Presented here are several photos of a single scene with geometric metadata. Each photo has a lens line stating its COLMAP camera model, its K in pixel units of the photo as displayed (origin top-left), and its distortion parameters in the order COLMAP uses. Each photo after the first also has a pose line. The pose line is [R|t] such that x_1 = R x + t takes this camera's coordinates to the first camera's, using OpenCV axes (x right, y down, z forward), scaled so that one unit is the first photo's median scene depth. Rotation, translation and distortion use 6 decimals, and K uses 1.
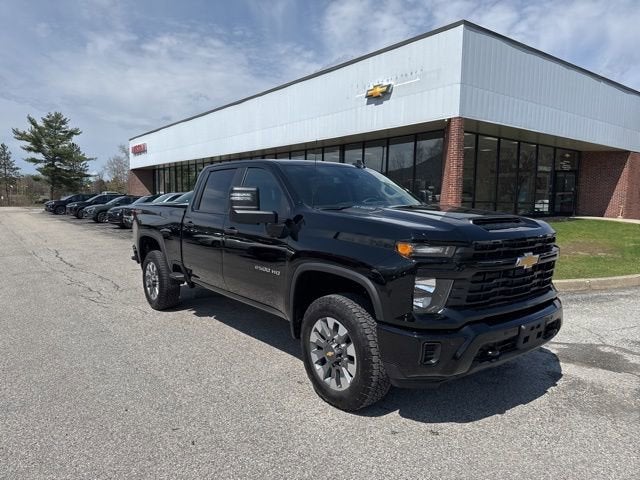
lens RADIAL K [[453.6, 0, 316.2], [0, 453.6, 241.7], [0, 0, 1]] dist [0.041817, -0.054916]
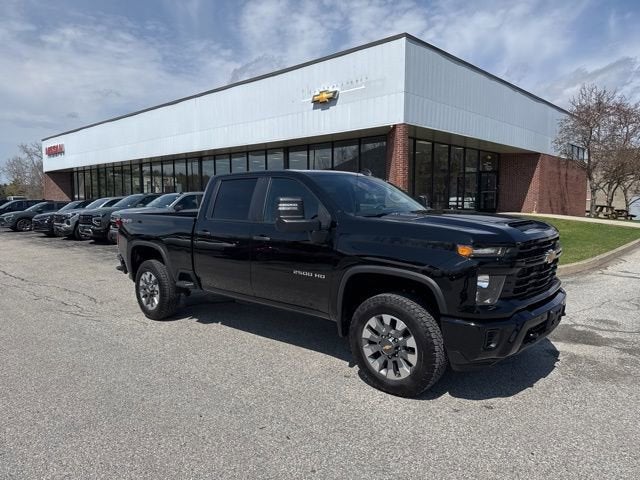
lens RADIAL K [[451.0, 0, 323.3], [0, 451.0, 239.6], [0, 0, 1]] dist [0.054339, -0.071655]
pose [[0.984347, -0.033912, 0.172949, -0.213757], [0.034694, 0.999397, -0.001499, -0.014339], [-0.172794, 0.007476, 0.984930, -0.047300]]
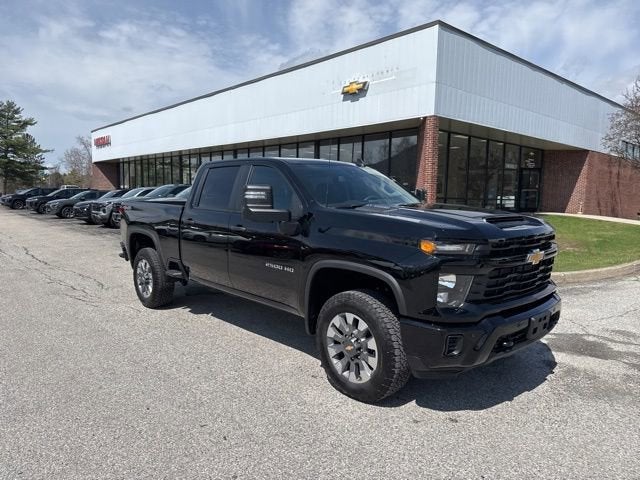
lens RADIAL K [[452.9, 0, 319.8], [0, 452.9, 243.8], [0, 0, 1]] dist [0.046651, -0.060474]
pose [[0.996896, -0.004187, 0.078623, -0.081352], [0.002959, 0.999872, 0.015732, -0.005125], [-0.078679, -0.015450, 0.996780, -0.014941]]
